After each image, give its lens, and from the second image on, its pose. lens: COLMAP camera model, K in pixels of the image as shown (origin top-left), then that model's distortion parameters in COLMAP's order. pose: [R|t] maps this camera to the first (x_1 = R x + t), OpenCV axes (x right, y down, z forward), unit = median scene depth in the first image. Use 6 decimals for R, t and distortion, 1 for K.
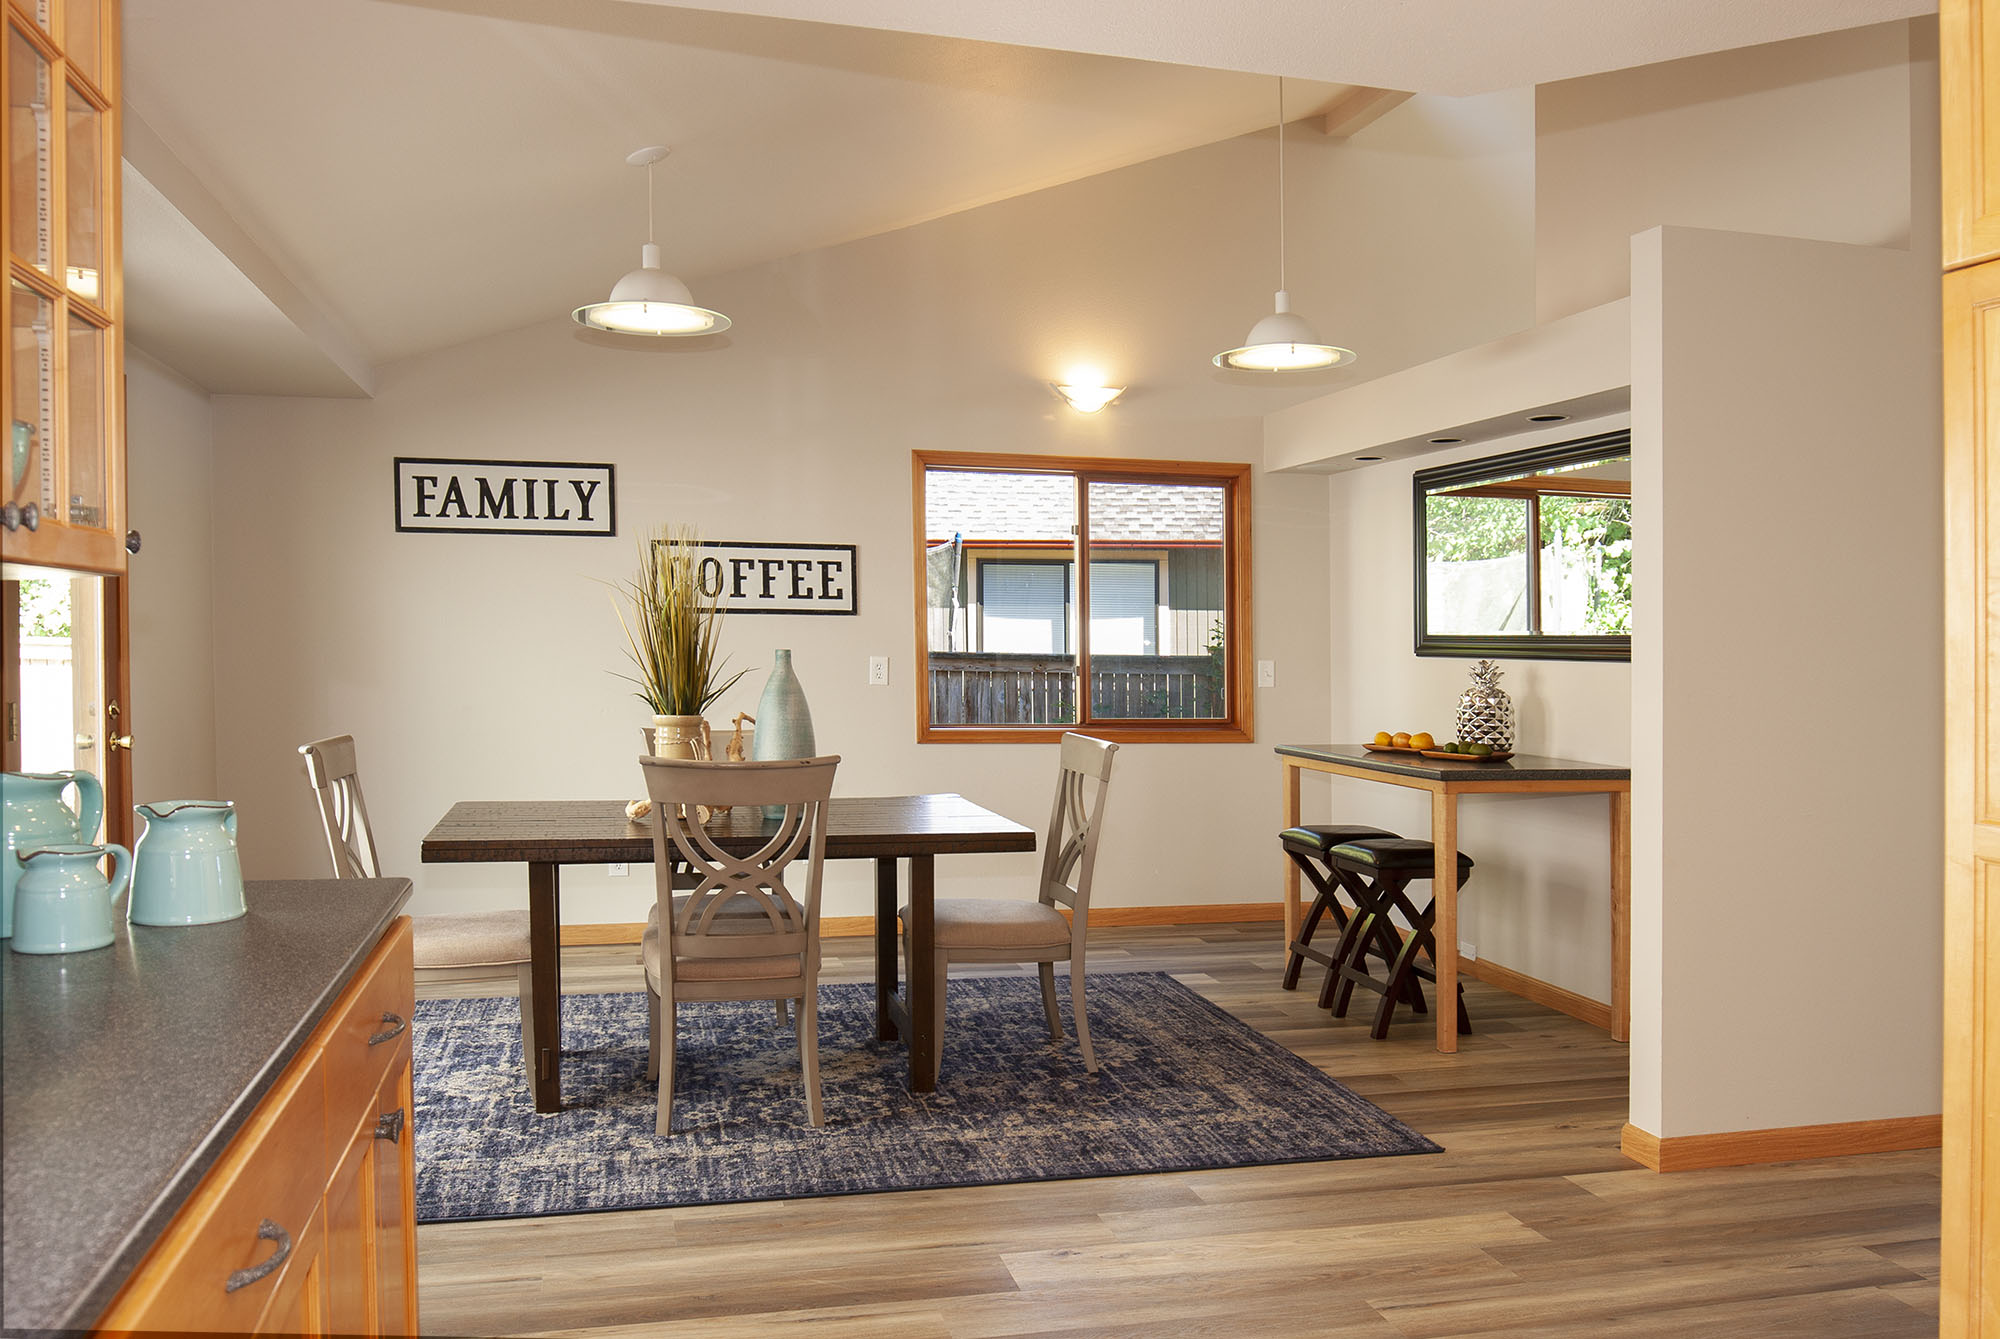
lens RADIAL K [[1507.0, 0, 980.1], [0, 1507.0, 658.5], [0, 0, 1]] dist [-0.032318, -0.001289]
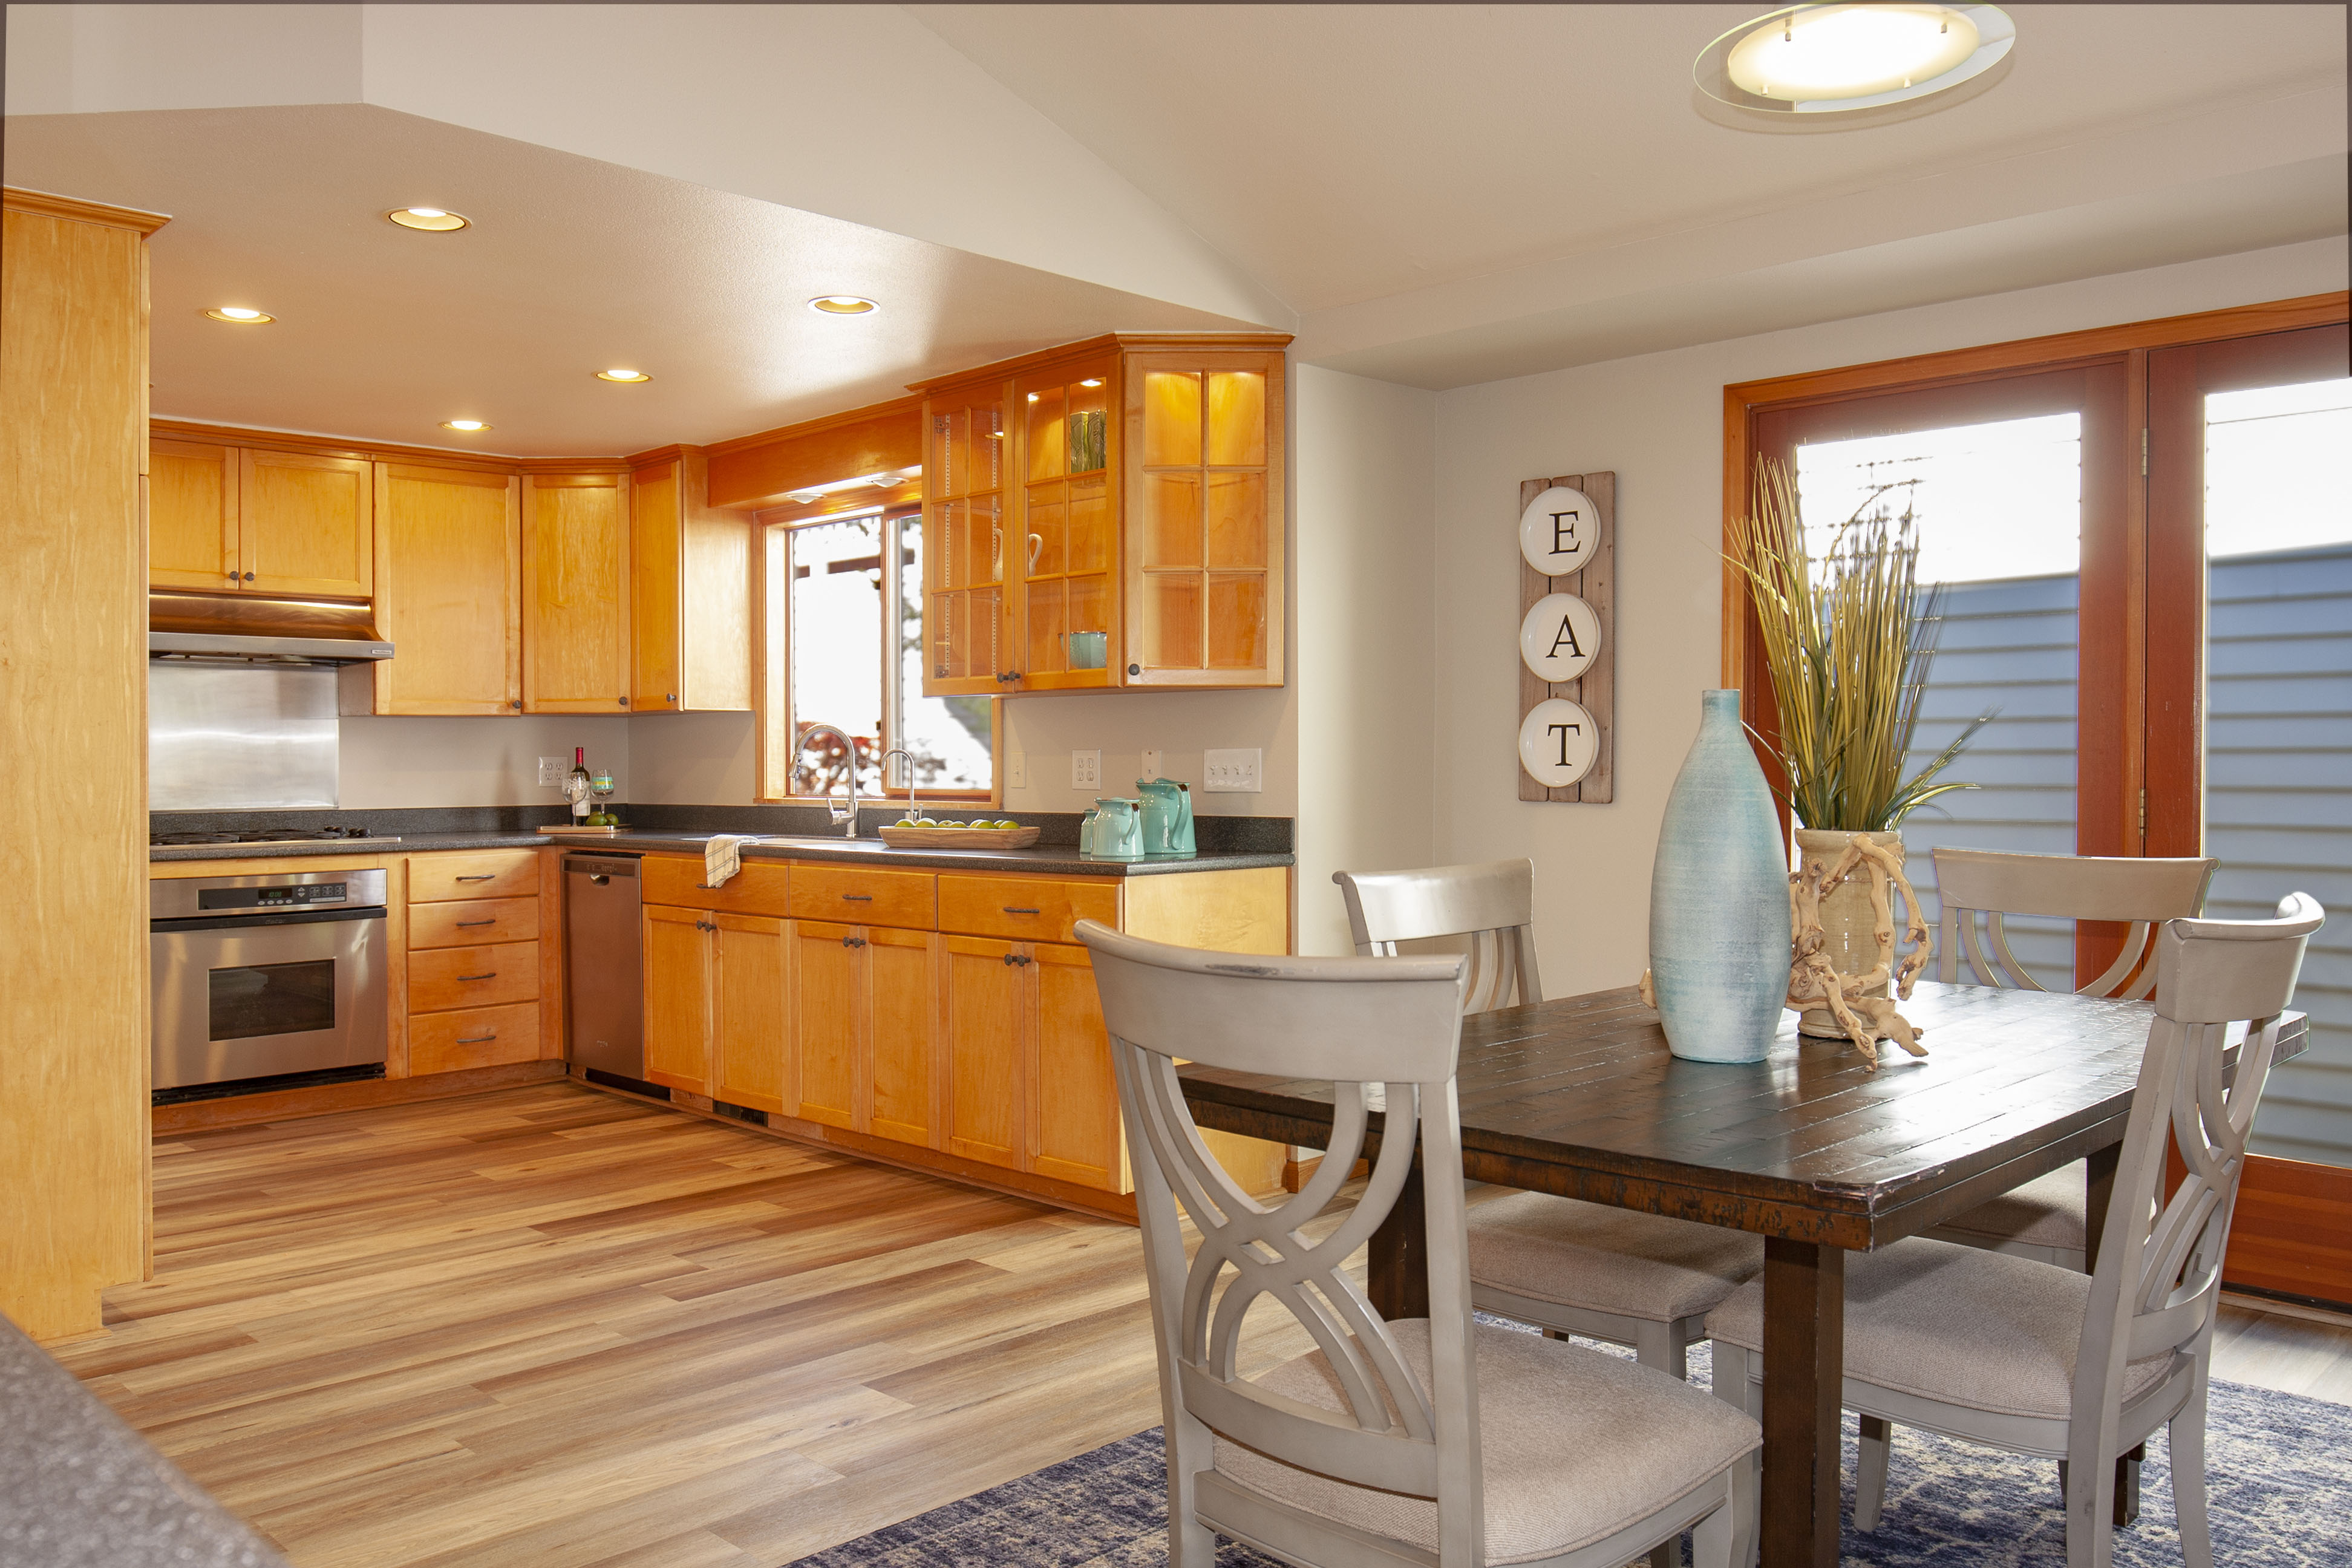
lens RADIAL K [[1952.7, 0, 1166.3], [0, 1952.7, 763.5], [0, 0, 1]] dist [-0.008852, -0.005216]
pose [[-0.862430, 0.001853, -0.506173, 0.461955], [-0.010873, 0.999695, 0.022184, 0.006301], [0.506059, 0.024636, -0.862147, 2.068685]]
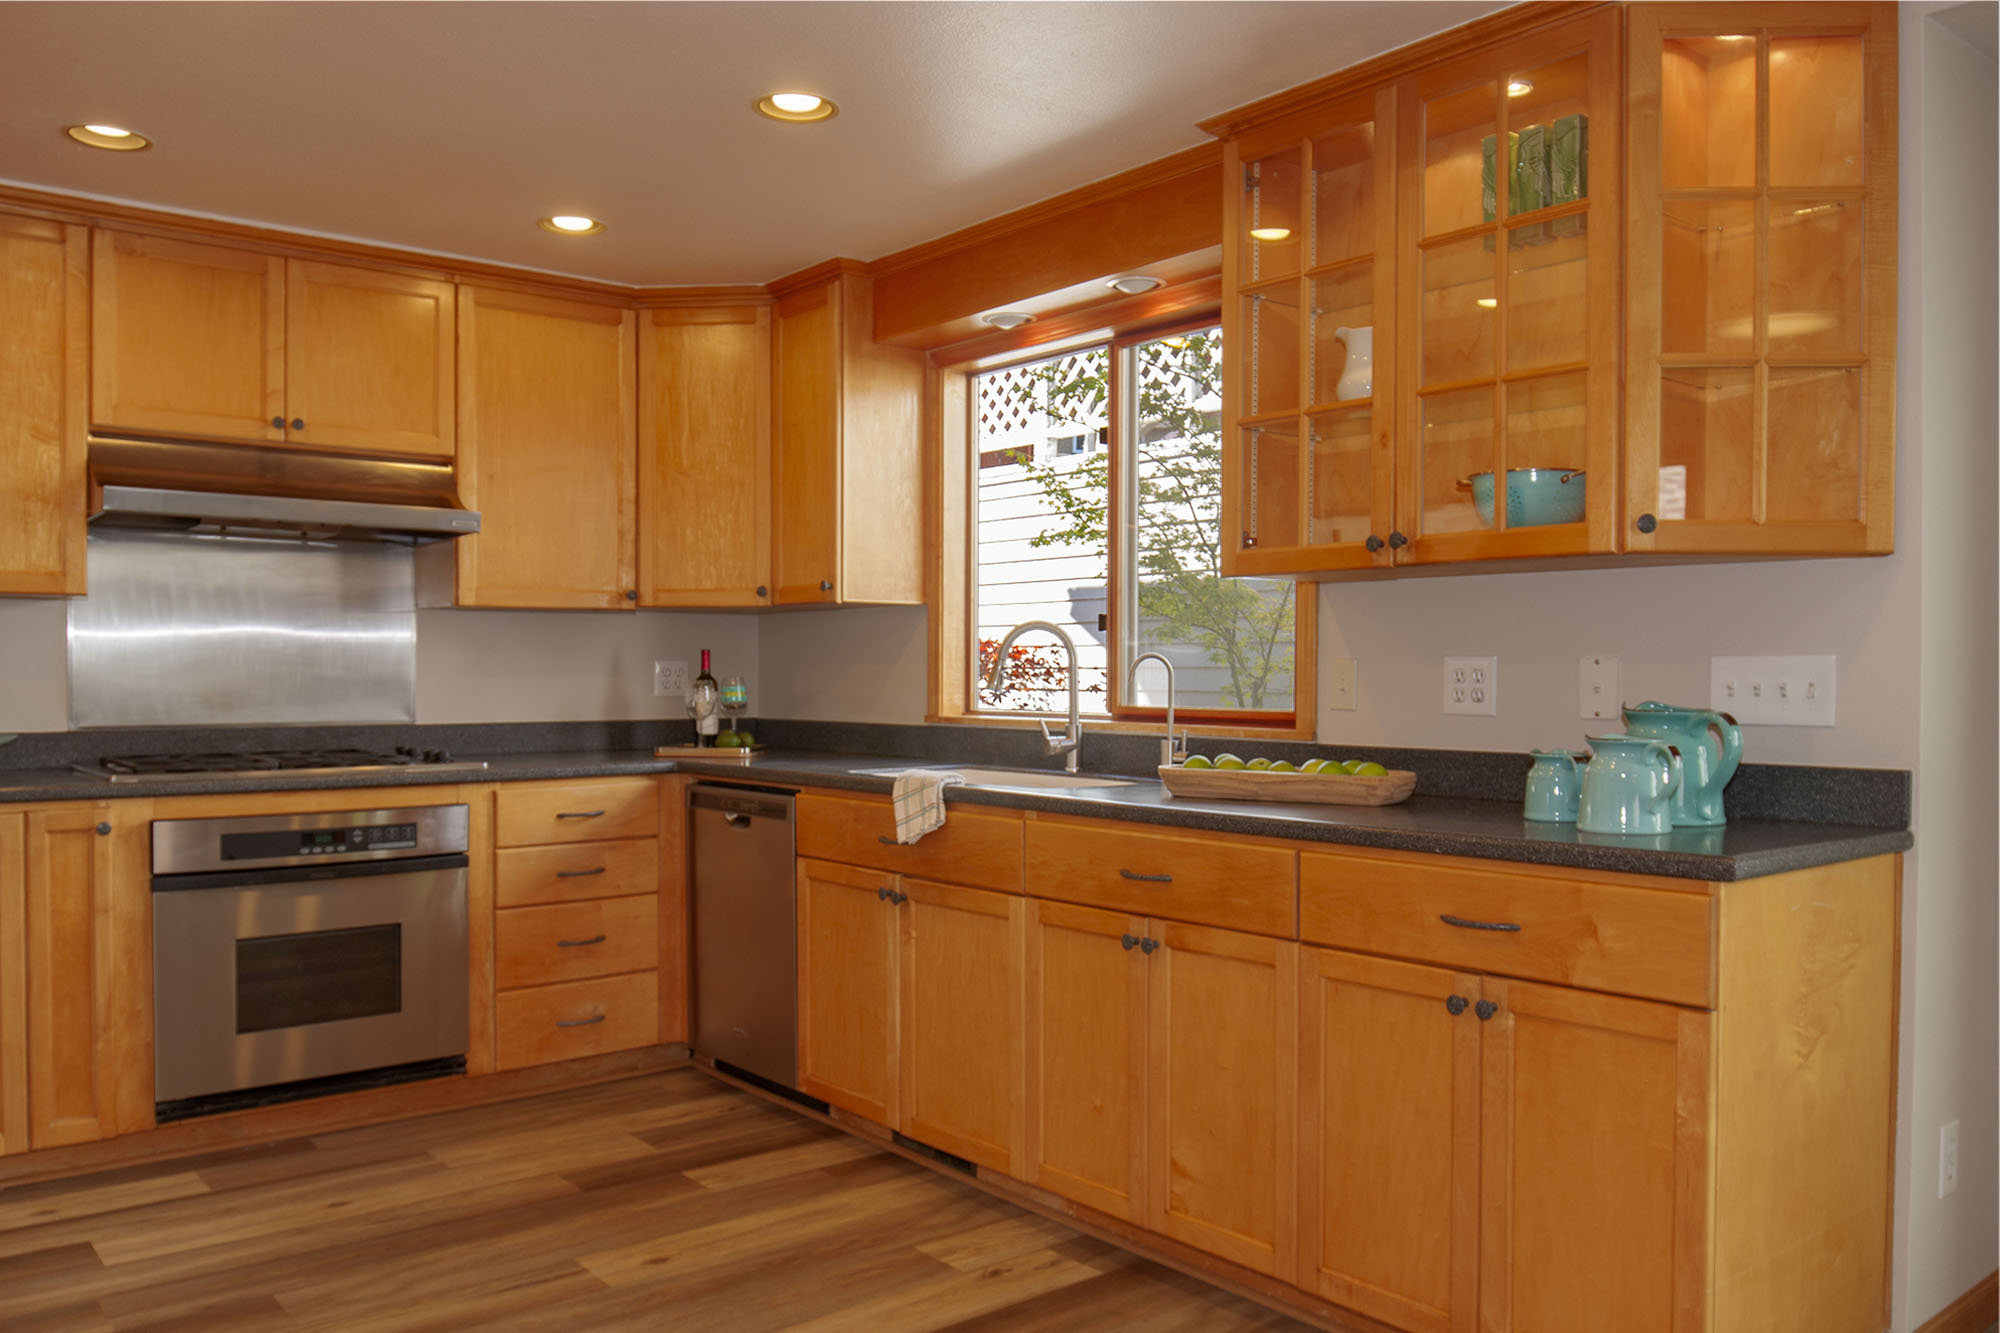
lens RADIAL K [[1660.4, 0, 995.2], [0, 1660.4, 689.1], [0, 0, 1]] dist [-0.008852, -0.005216]
pose [[-0.904577, 0.000032, -0.426310, 0.372912], [-0.016542, 0.999244, 0.035175, 0.017144], [0.425989, 0.038871, -0.903893, 1.579765]]
